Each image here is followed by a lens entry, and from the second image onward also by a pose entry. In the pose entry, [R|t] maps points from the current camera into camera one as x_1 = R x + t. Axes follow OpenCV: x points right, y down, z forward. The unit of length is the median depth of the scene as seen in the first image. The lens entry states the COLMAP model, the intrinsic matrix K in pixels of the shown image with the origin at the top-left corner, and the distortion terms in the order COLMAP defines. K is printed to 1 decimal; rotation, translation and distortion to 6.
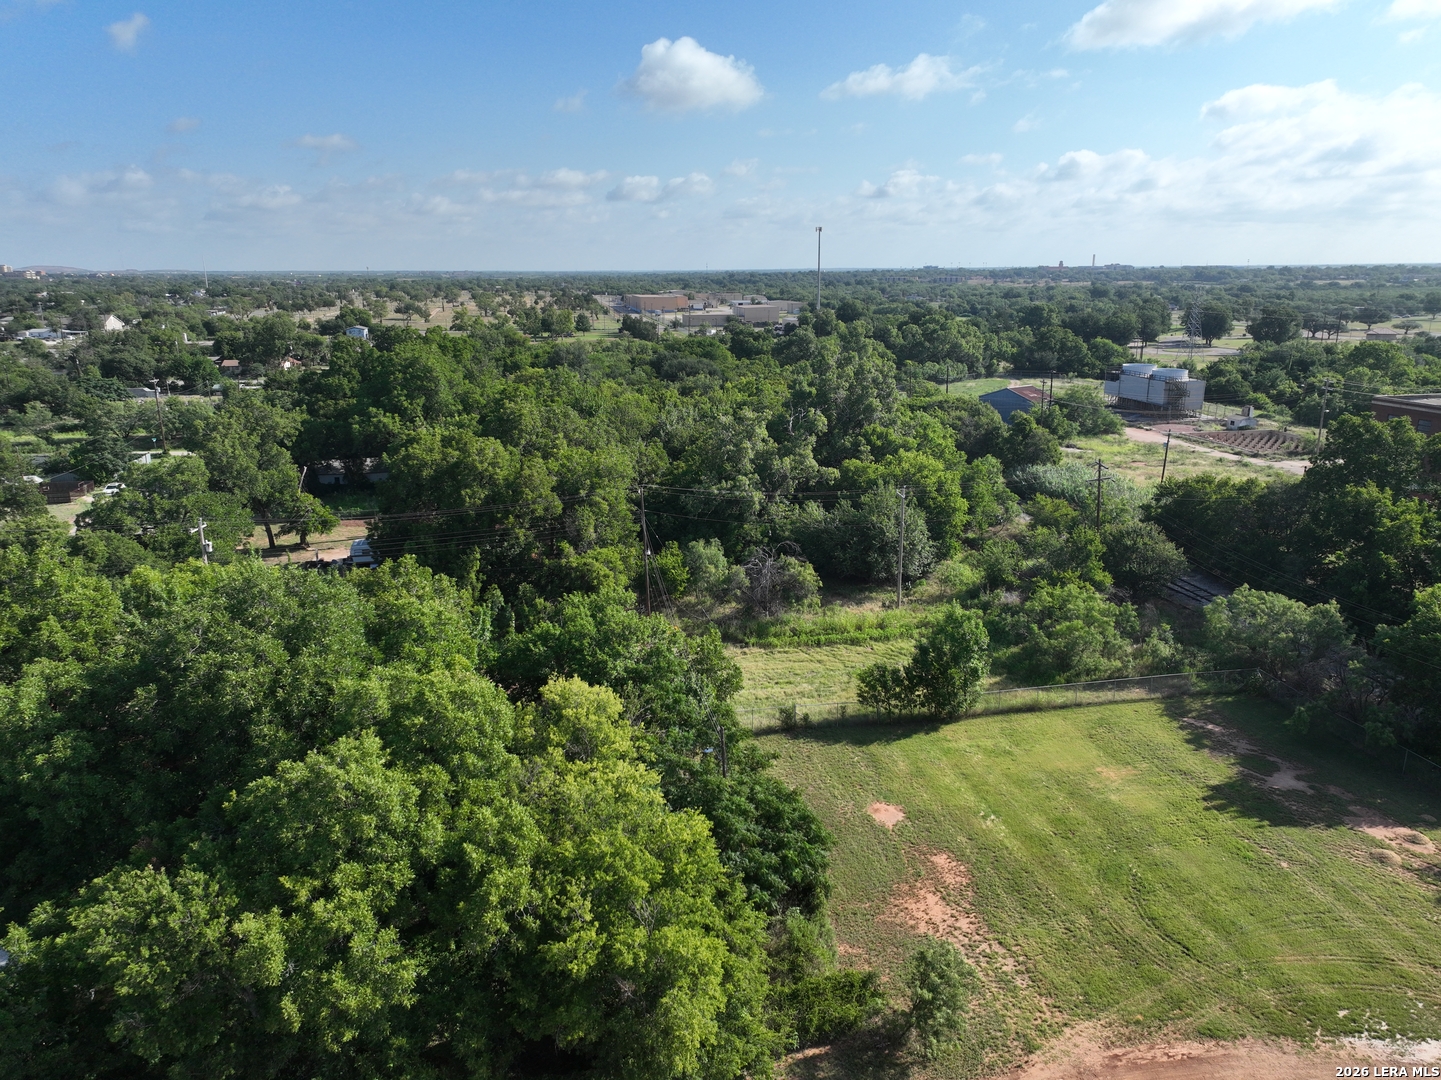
lens RADIAL K [[1007.5, 0, 725.2], [0, 1007.5, 533.3], [0, 0, 1]] dist [-0.005127, 0.009963]
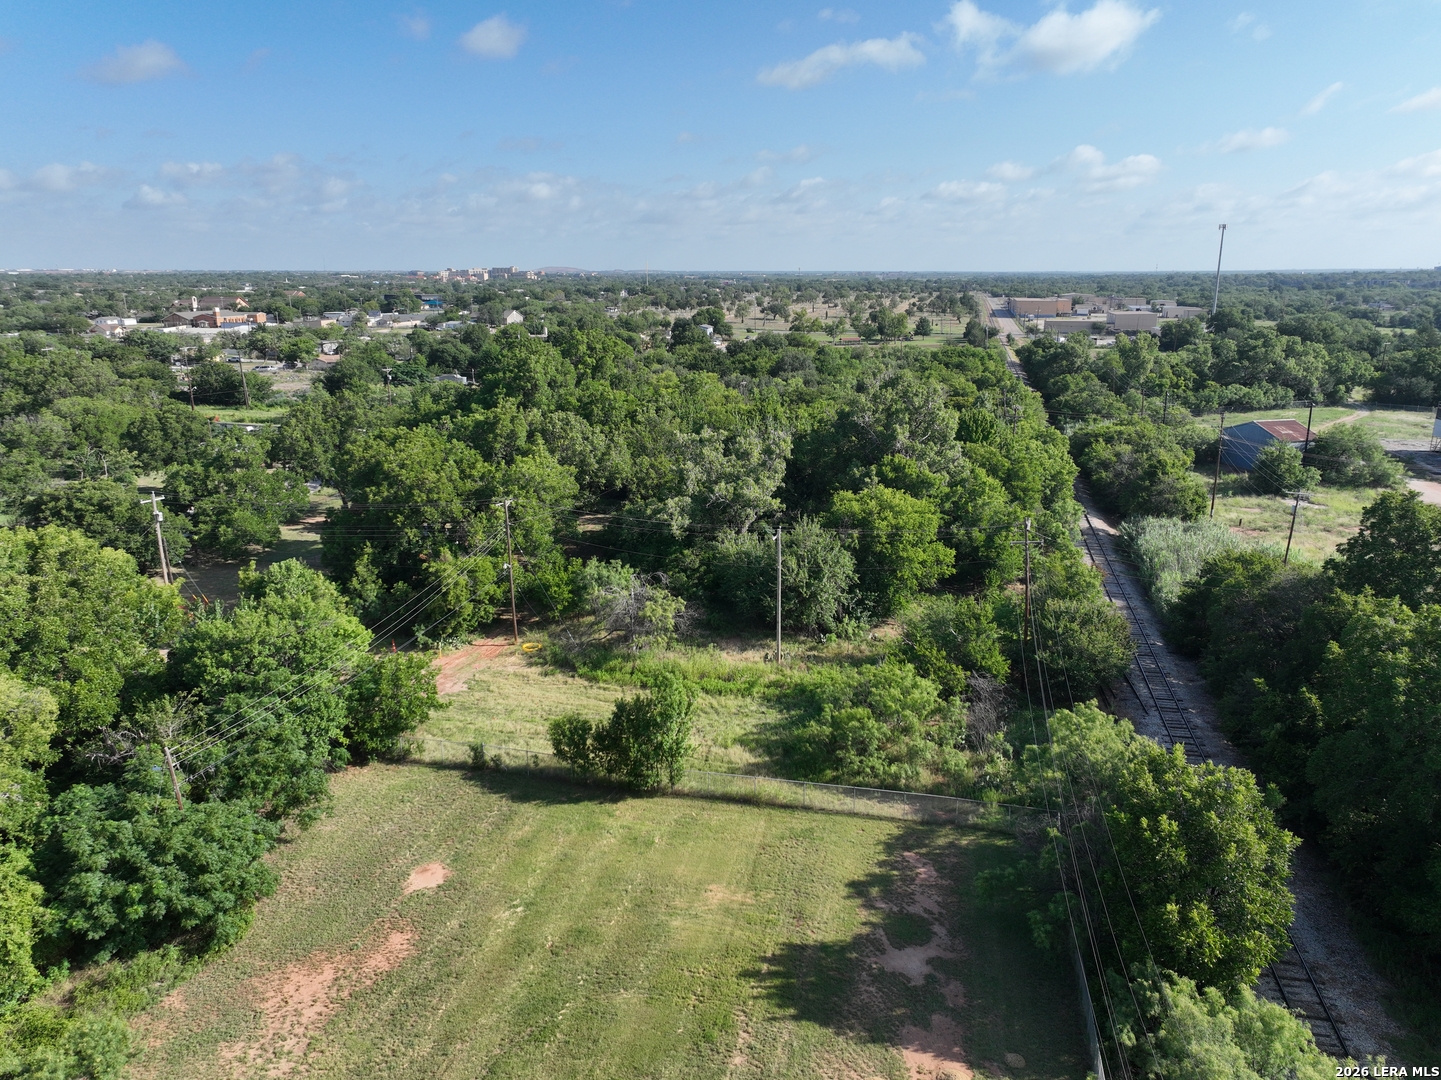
lens RADIAL K [[1005.6, 0, 723.4], [0, 1005.6, 552.5], [0, 0, 1]] dist [-0.006462, 0.019828]
pose [[0.913714, 0.112460, -0.390485, 0.391261], [-0.105499, 0.993642, 0.039309, -0.043537], [0.392423, 0.005279, 0.919770, 0.137131]]
